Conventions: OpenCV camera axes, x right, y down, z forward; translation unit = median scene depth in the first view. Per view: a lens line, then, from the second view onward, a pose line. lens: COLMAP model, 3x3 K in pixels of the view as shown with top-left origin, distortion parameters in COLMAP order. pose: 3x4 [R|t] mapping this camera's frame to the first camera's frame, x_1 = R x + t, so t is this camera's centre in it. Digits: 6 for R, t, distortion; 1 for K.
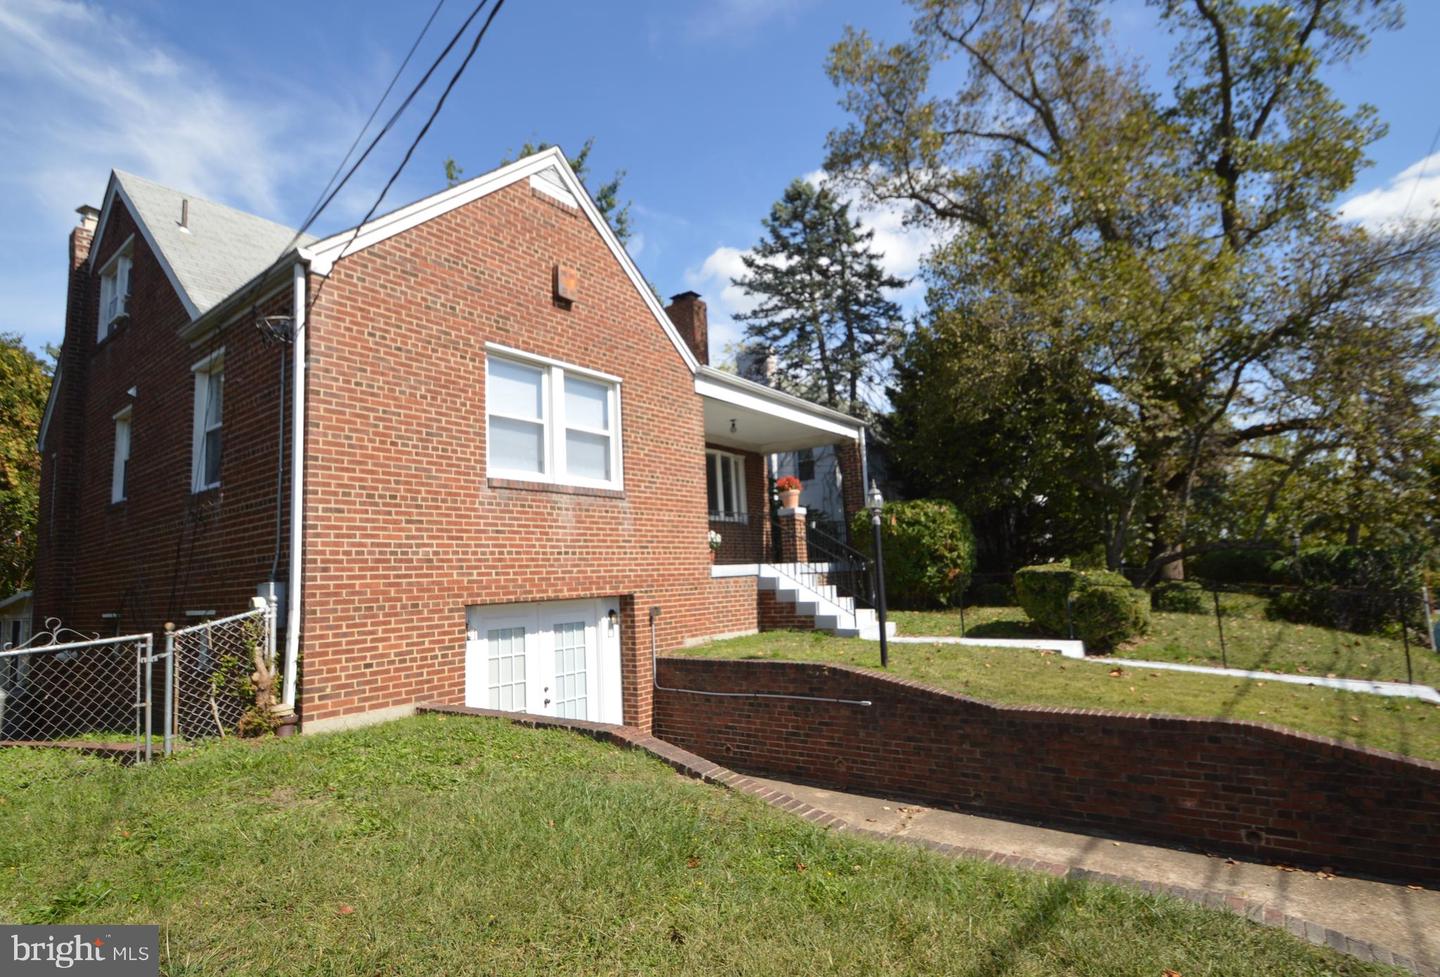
lens RADIAL K [[703.6, 0, 688.4], [0, 703.6, 492.9], [0, 0, 1]] dist [0.001903, -0.012076]
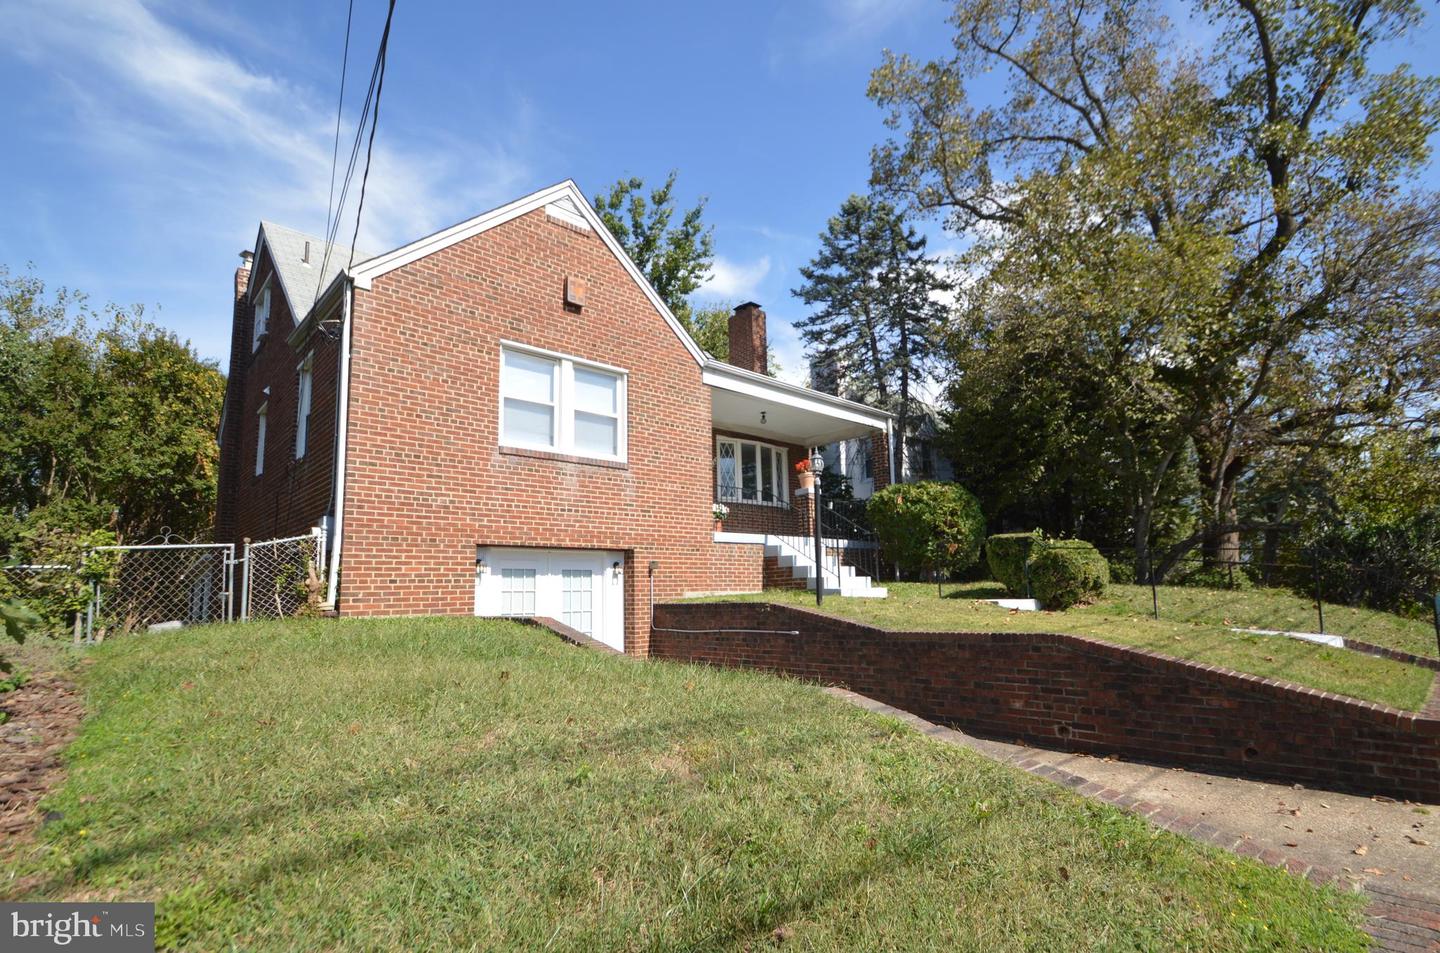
lens RADIAL K [[679.5, 0, 720.2], [0, 679.5, 506.9], [0, 0, 1]] dist [0.000194, -0.009514]
pose [[0.987841, 0.003866, -0.155418, 0.294475], [-0.004156, 0.999990, -0.001540, 0.087354], [0.155411, 0.002167, 0.987848, -0.141395]]
